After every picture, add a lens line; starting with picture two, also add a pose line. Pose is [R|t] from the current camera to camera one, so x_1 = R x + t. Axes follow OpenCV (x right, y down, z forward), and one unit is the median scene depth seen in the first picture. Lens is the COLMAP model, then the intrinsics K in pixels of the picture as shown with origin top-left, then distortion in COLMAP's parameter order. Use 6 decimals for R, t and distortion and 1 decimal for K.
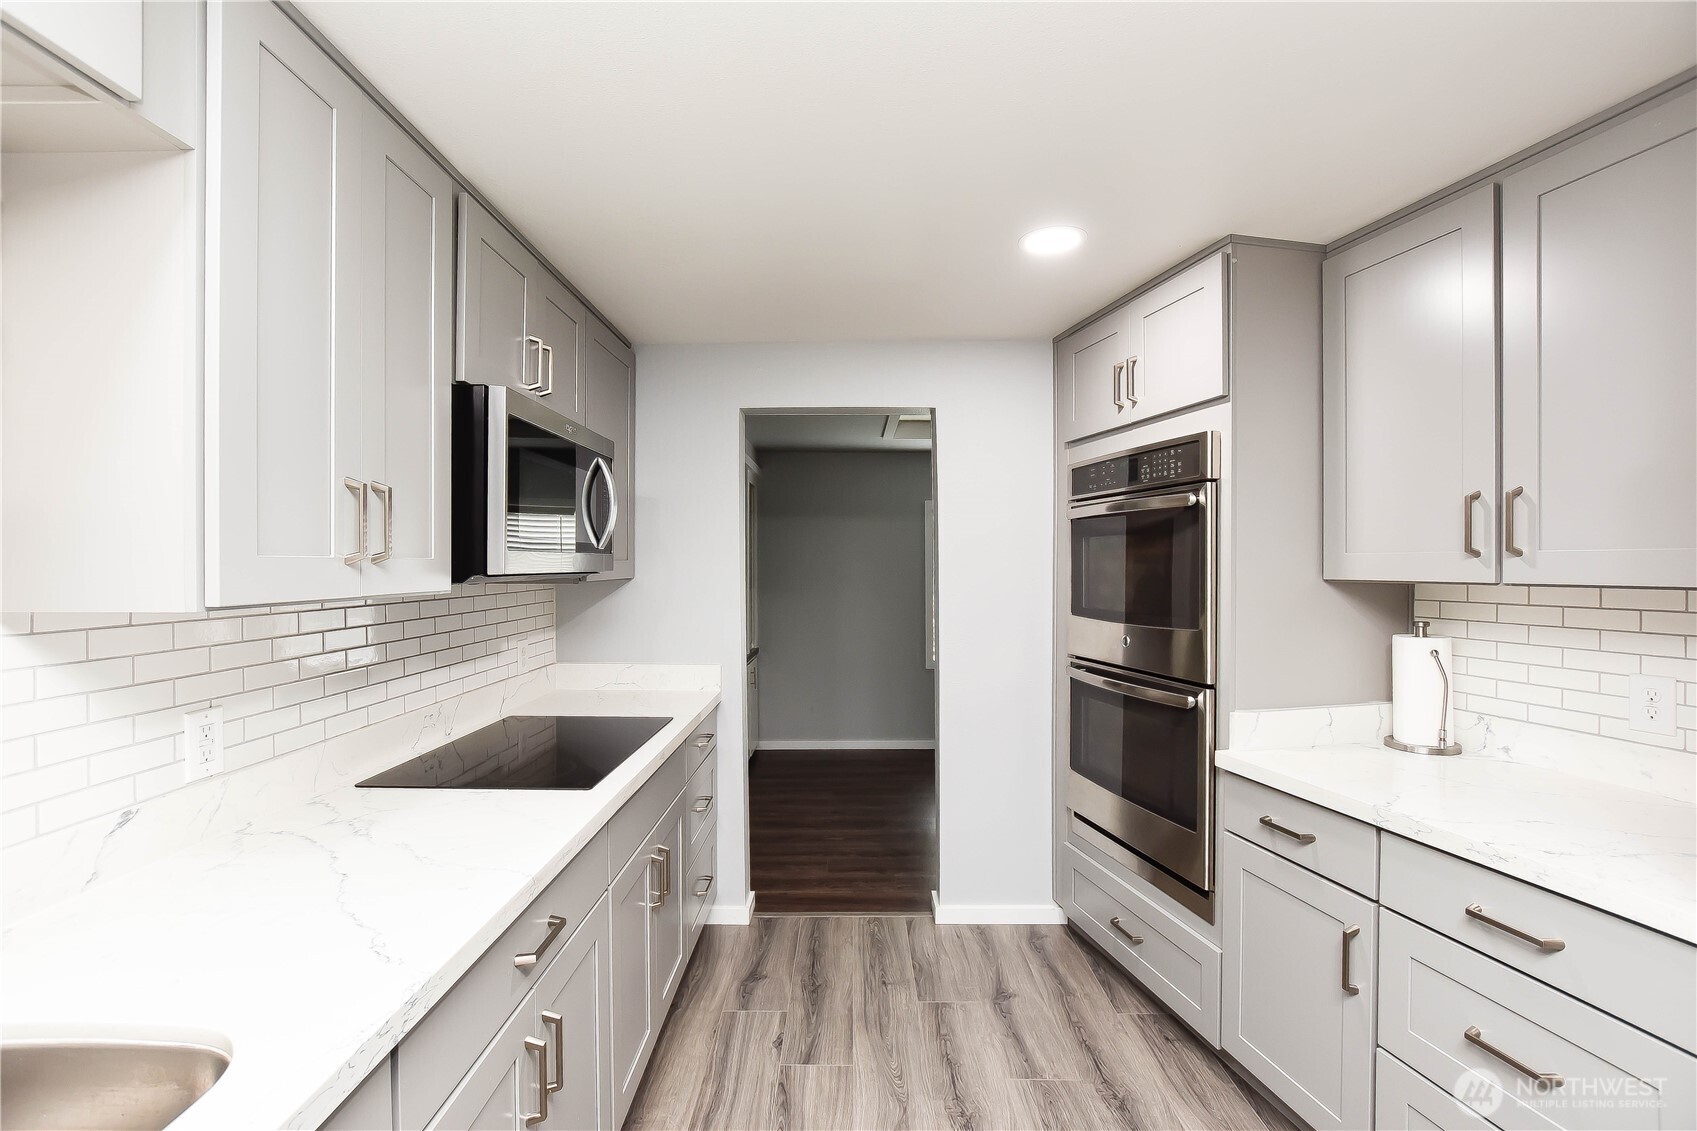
lens RADIAL K [[787.0, 0, 809.3], [0, 787.0, 574.2], [0, 0, 1]] dist [-0.010664, 0.000535]
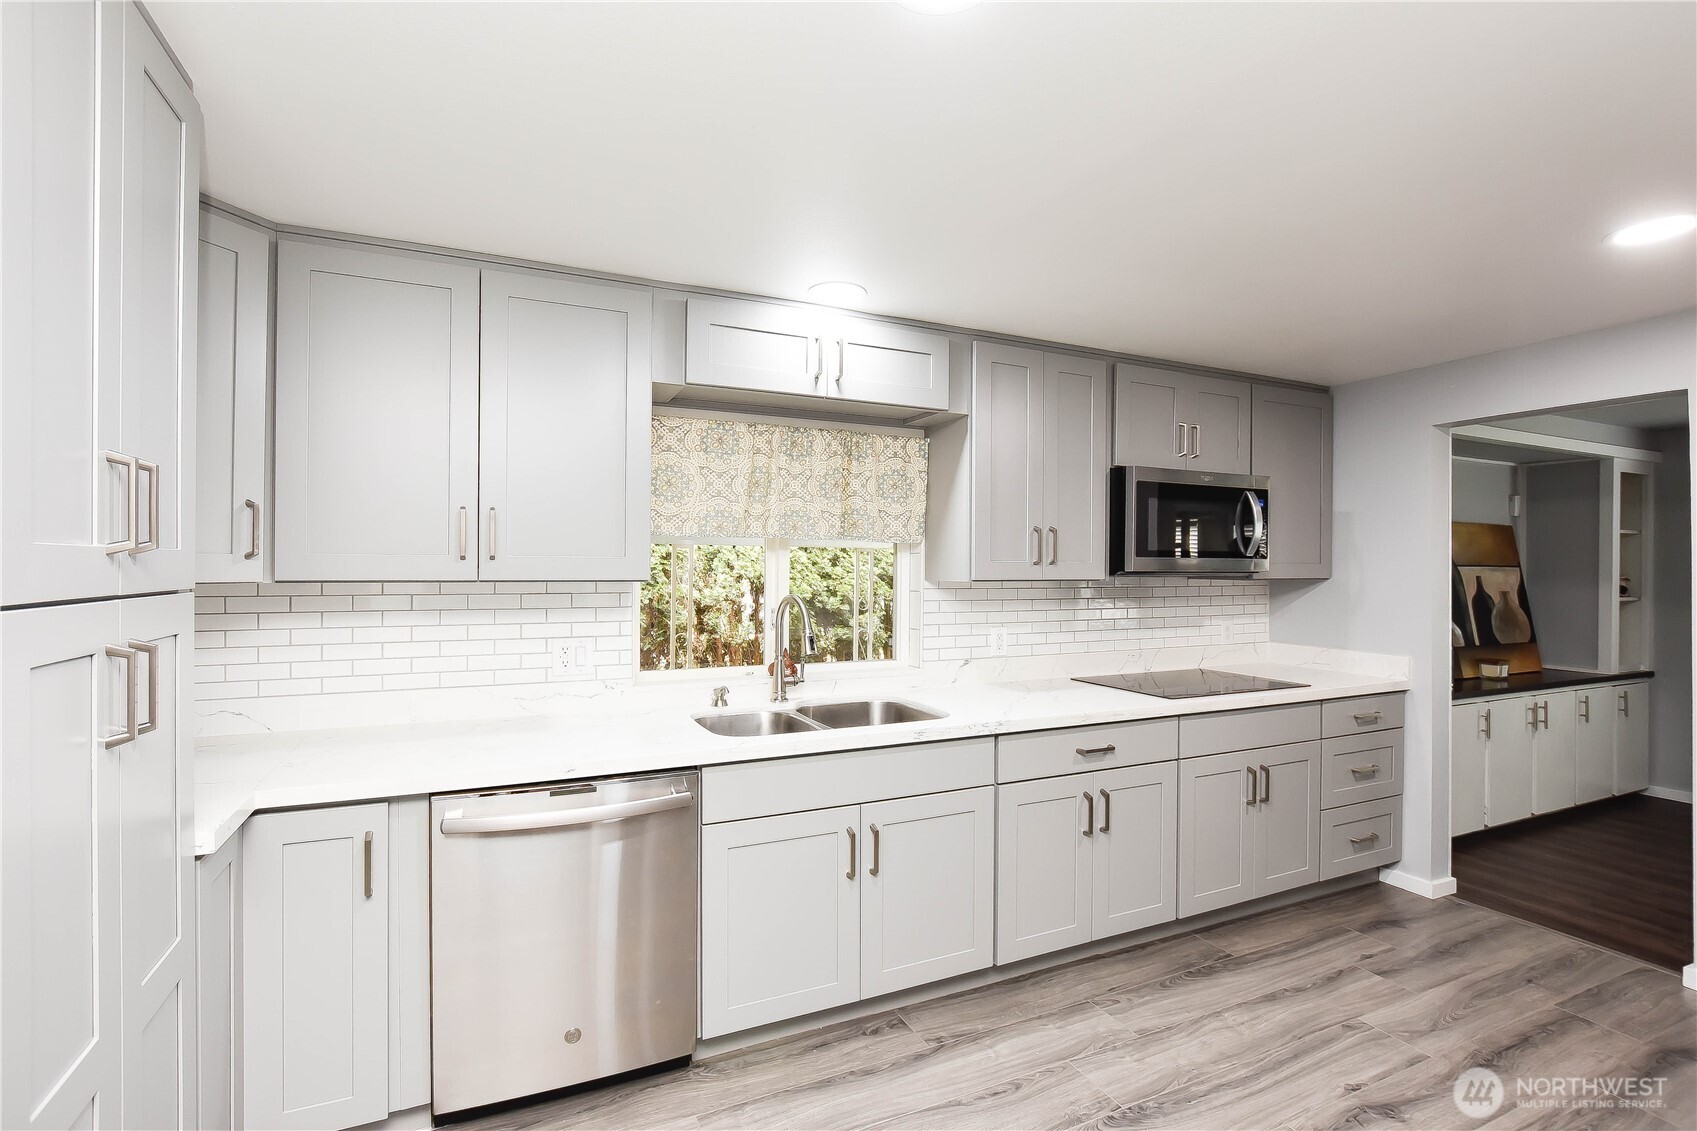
lens RADIAL K [[761.2, 0, 834.9], [0, 761.2, 565.9], [0, 0, 1]] dist [-0.017466, 0.004612]
pose [[0.442365, 0.003982, -0.896826, 0.647348], [-0.018034, 0.999827, -0.004456, 0.006305], [0.896654, 0.018144, 0.442361, -0.279503]]
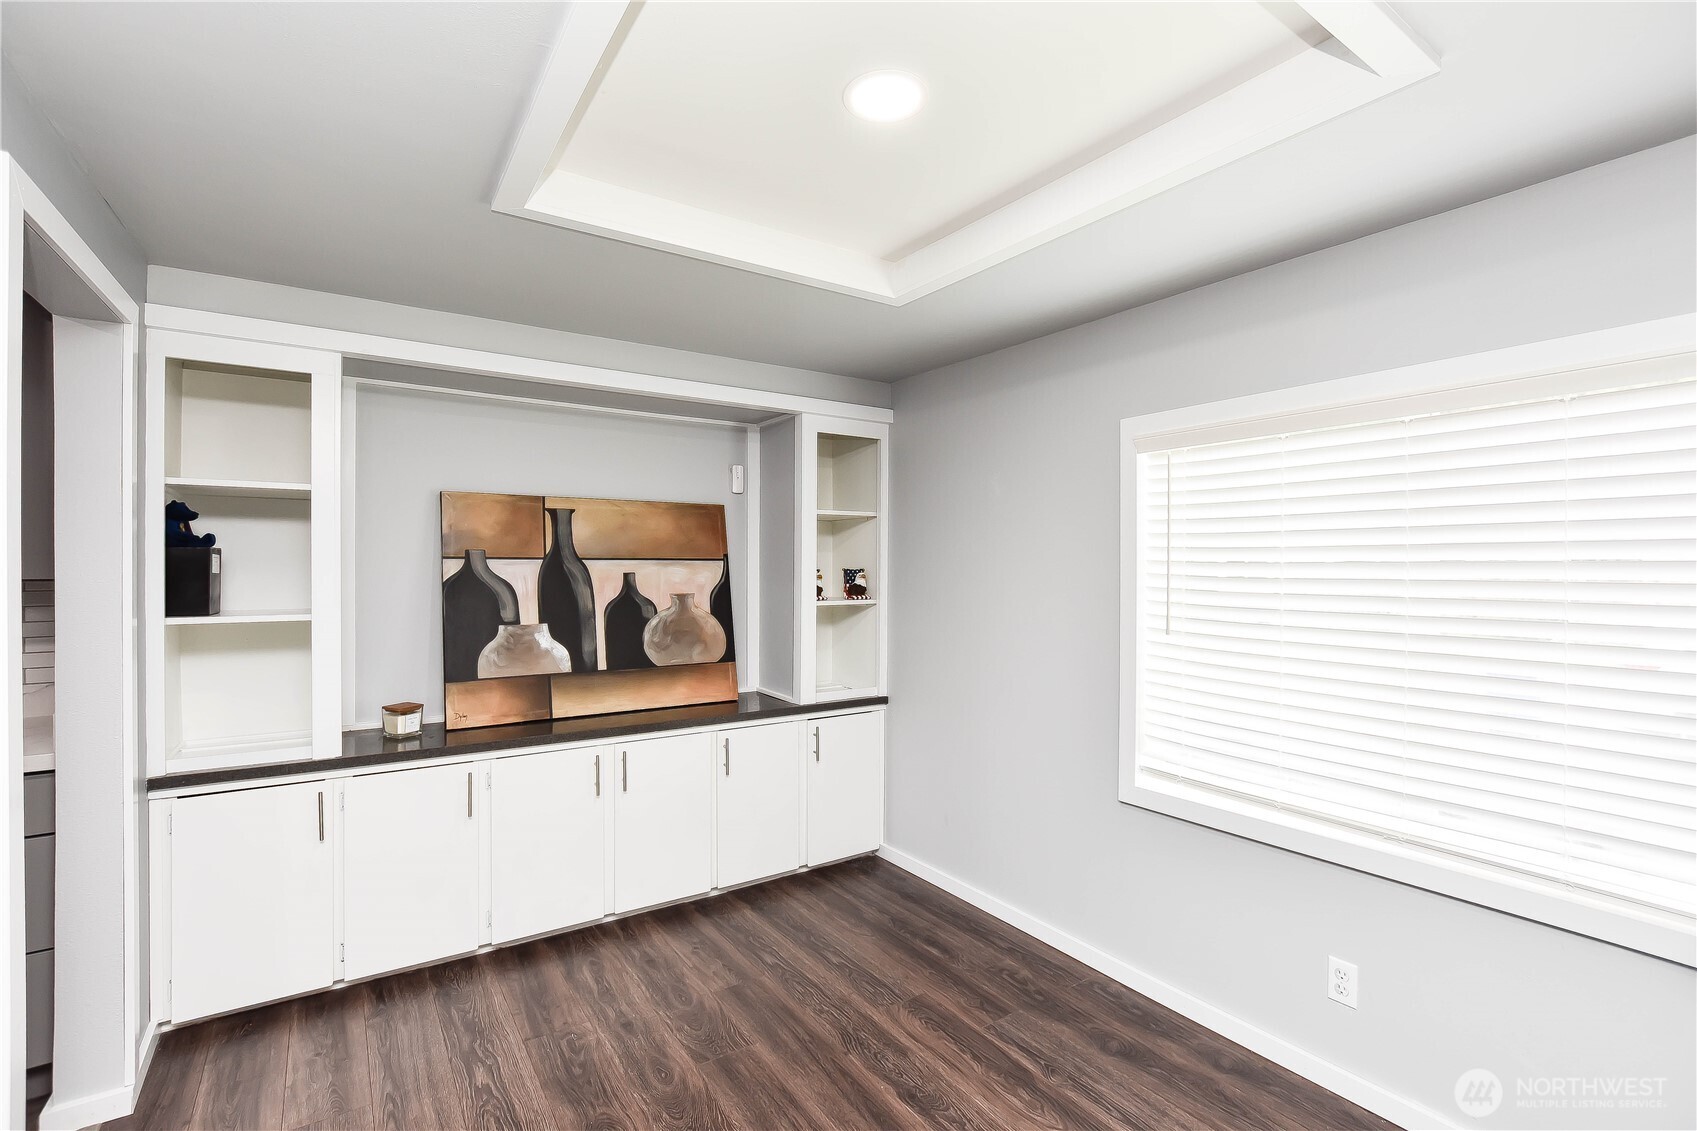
lens RADIAL K [[761.2, 0, 793.8], [0, 761.2, 566.4], [0, 0, 1]] dist [-0.017466, 0.004612]
pose [[0.573468, 0.009053, -0.819178, 1.001210], [-0.015918, 0.999873, -0.000093, -0.024488], [0.819074, 0.013093, 0.573539, 1.515383]]
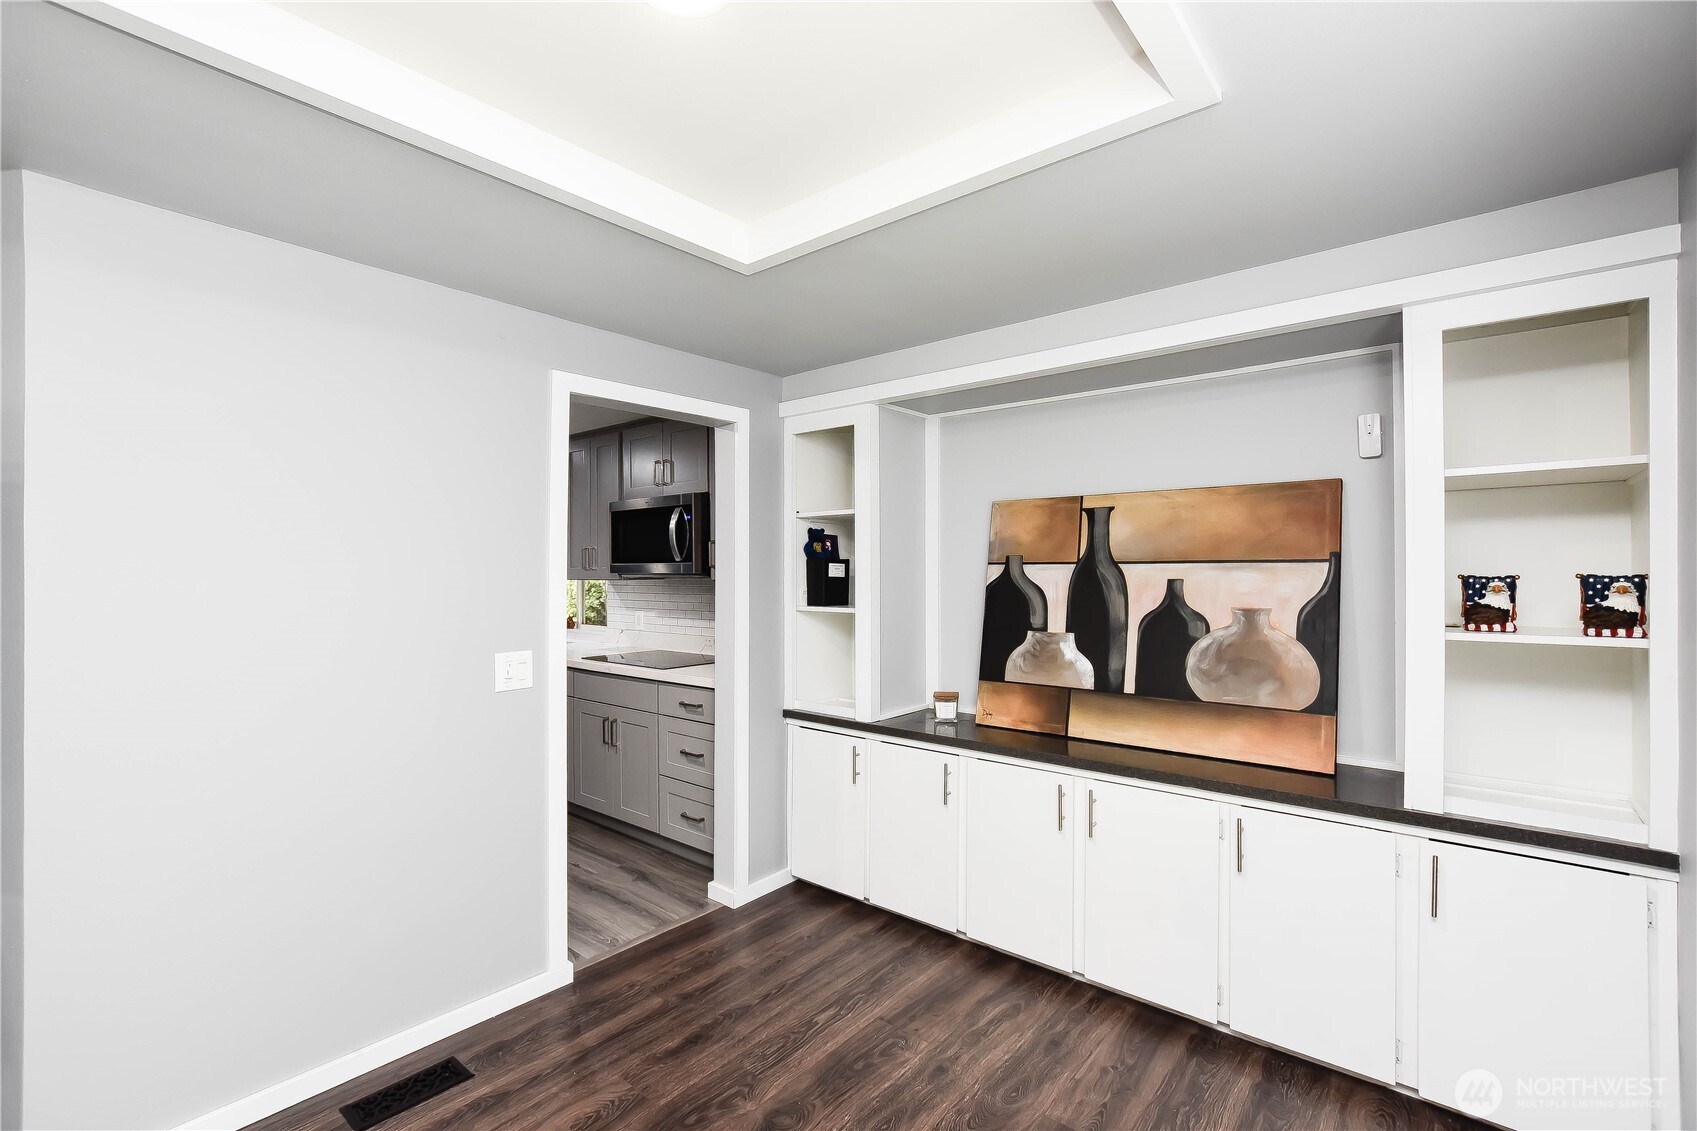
lens RADIAL K [[761.2, 0, 862.6], [0, 761.2, 561.5], [0, 0, 1]] dist [-0.017466, 0.004612]
pose [[-0.605788, 0.003505, -0.795618, 0.847698], [0.000513, 0.999992, 0.004015, -0.039250], [0.795626, 0.002024, -0.605785, 2.415155]]
